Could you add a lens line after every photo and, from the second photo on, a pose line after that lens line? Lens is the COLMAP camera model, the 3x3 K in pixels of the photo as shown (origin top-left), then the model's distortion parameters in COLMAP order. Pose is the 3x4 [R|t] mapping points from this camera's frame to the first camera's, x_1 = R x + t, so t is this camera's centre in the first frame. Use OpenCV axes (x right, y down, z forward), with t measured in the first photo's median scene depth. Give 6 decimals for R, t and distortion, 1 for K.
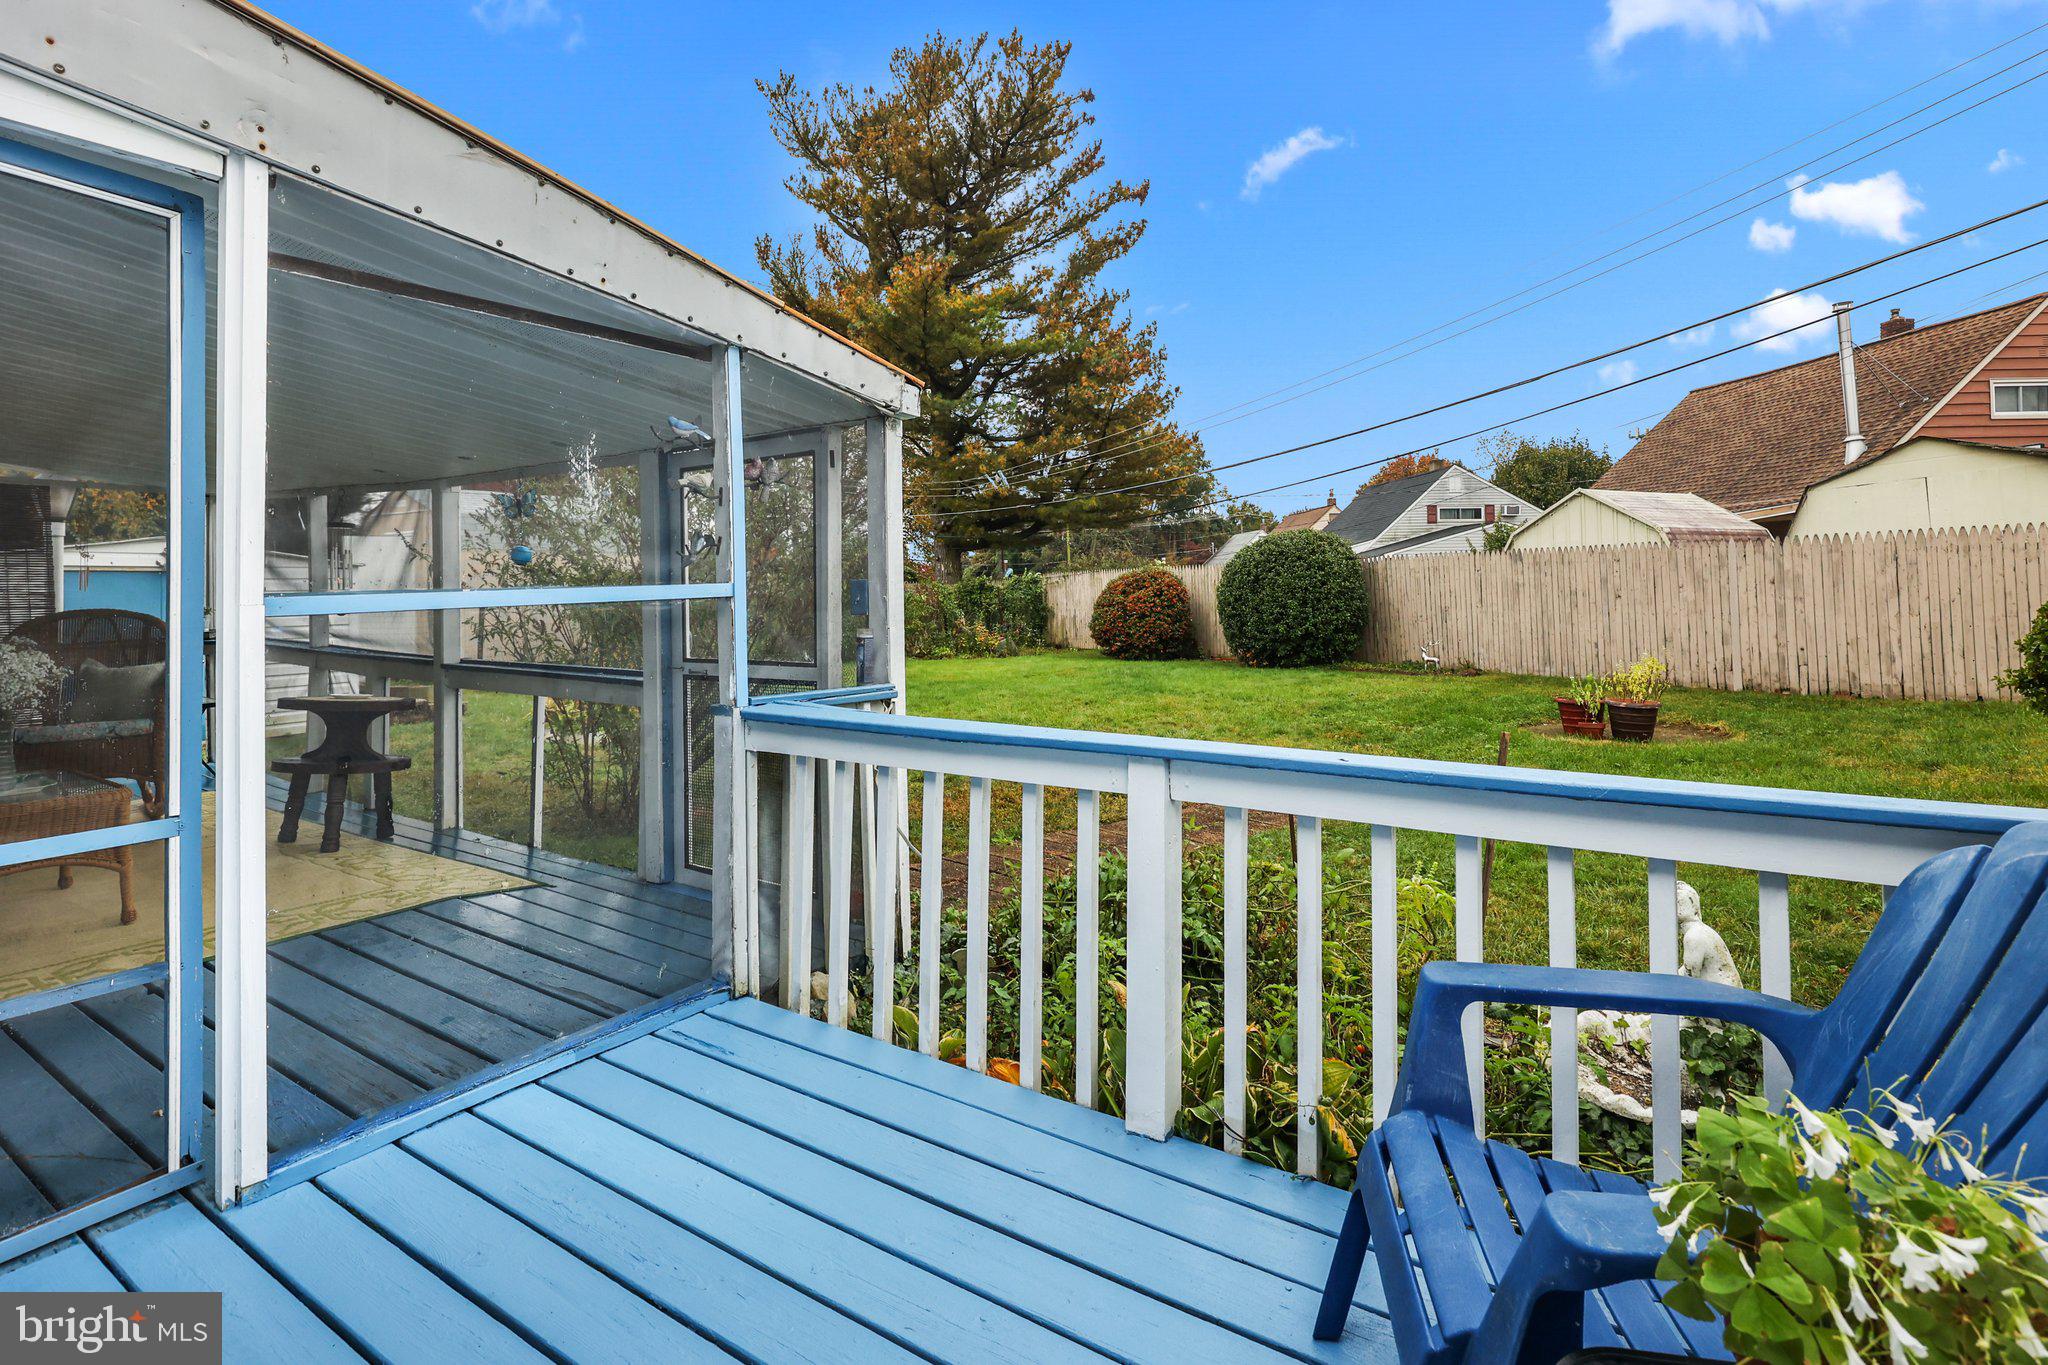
lens RADIAL K [[1039.4, 0, 1032.5], [0, 1039.4, 567.4], [0, 0, 1]] dist [-0.001120, -0.000714]
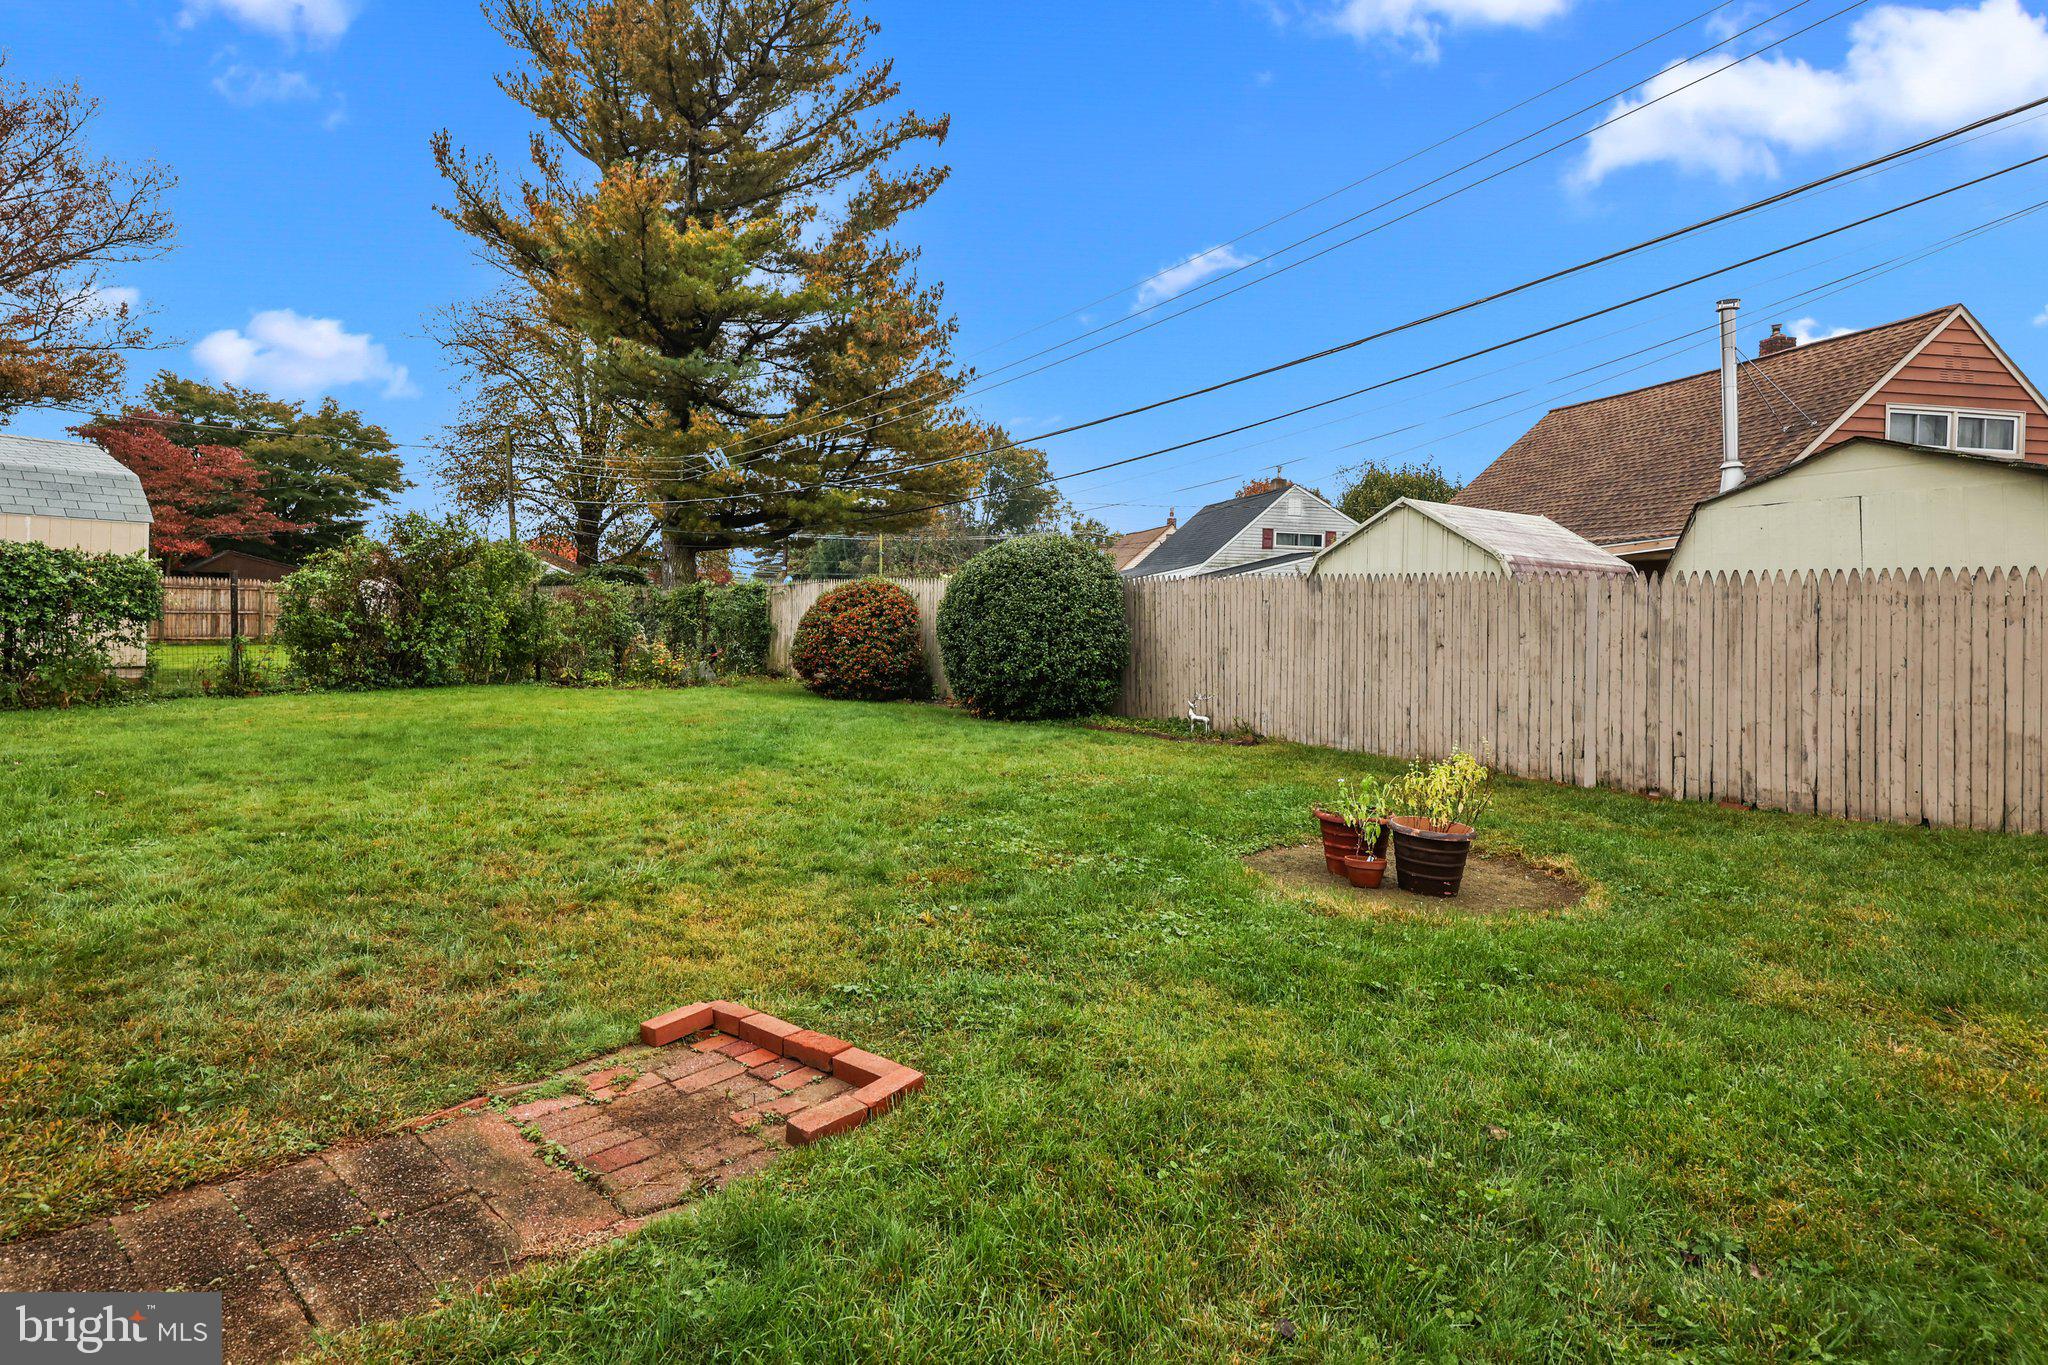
lens RADIAL K [[1057.0, 0, 1021.0], [0, 1057.0, 601.3], [0, 0, 1]] dist [-0.002714, -0.000720]
pose [[0.993051, 0.047455, 0.107694, 0.172190], [-0.049136, 0.998707, 0.013007, 0.001666], [-0.106938, -0.018208, 0.994099, 0.267983]]
